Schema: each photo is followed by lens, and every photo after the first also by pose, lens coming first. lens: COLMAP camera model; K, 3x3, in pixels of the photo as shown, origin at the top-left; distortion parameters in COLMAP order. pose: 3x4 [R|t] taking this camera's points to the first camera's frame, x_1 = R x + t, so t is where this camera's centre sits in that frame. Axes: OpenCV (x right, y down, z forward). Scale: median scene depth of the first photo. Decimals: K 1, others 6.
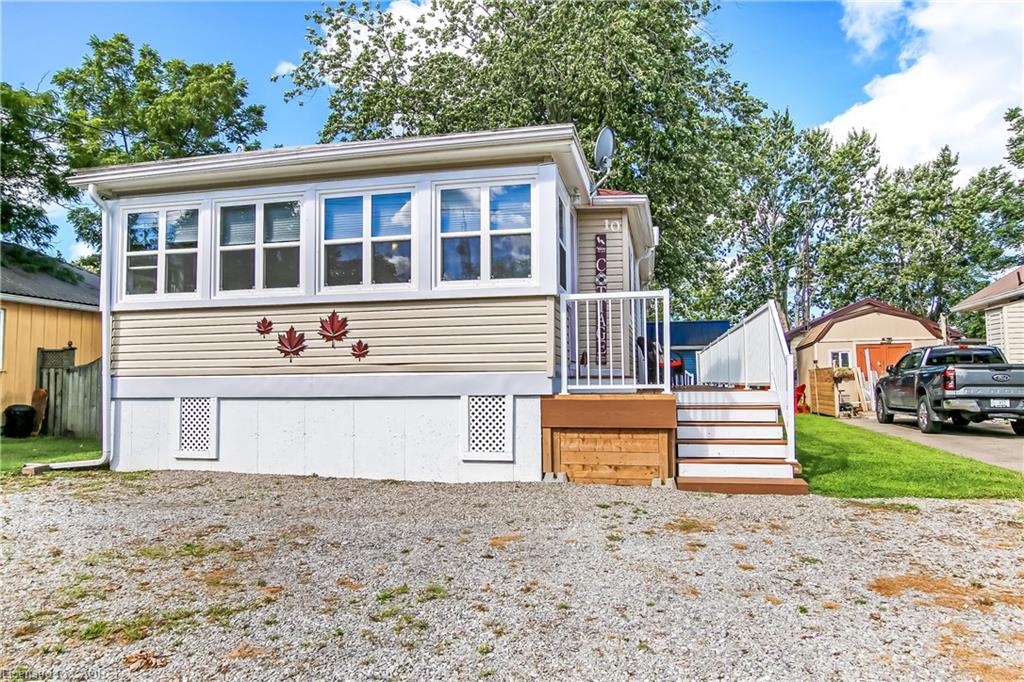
lens RADIAL K [[694.4, 0, 512.0], [0, 694.4, 341.0], [0, 0, 1]] dist [0.000734, 0.000183]
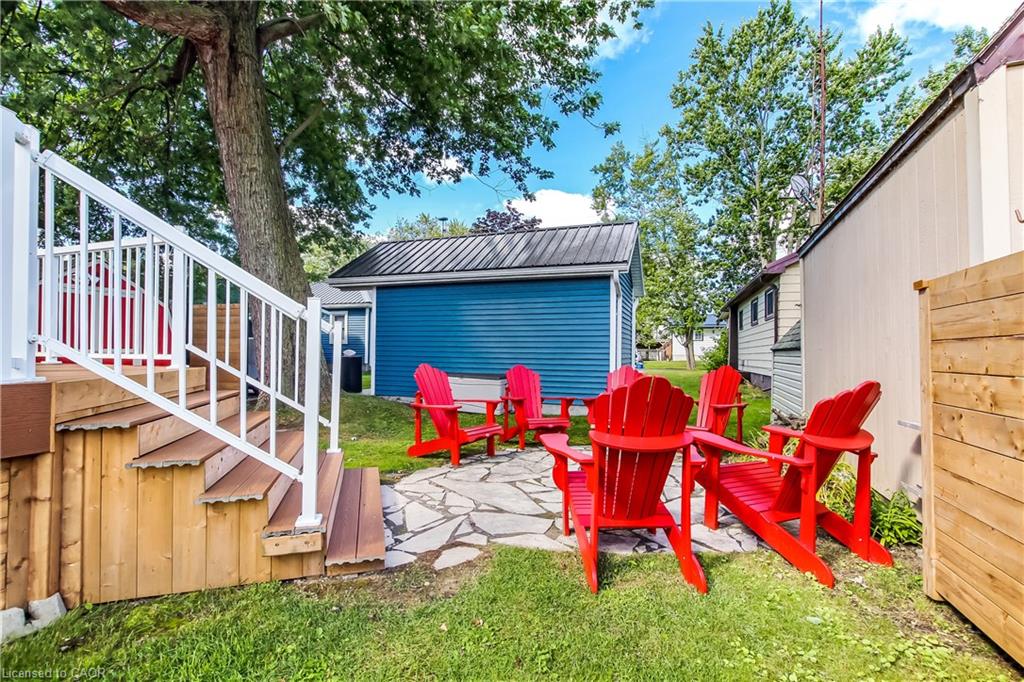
lens RADIAL K [[478.4, 0, 512.0], [0, 478.4, 341.0], [0, 0, 1]] dist [0.022527, -0.000102]
pose [[0.994713, 0.017119, -0.101253, 0.146269], [-0.013074, 0.999095, 0.040478, 0.026536], [0.101854, -0.038940, 0.994037, 0.400004]]
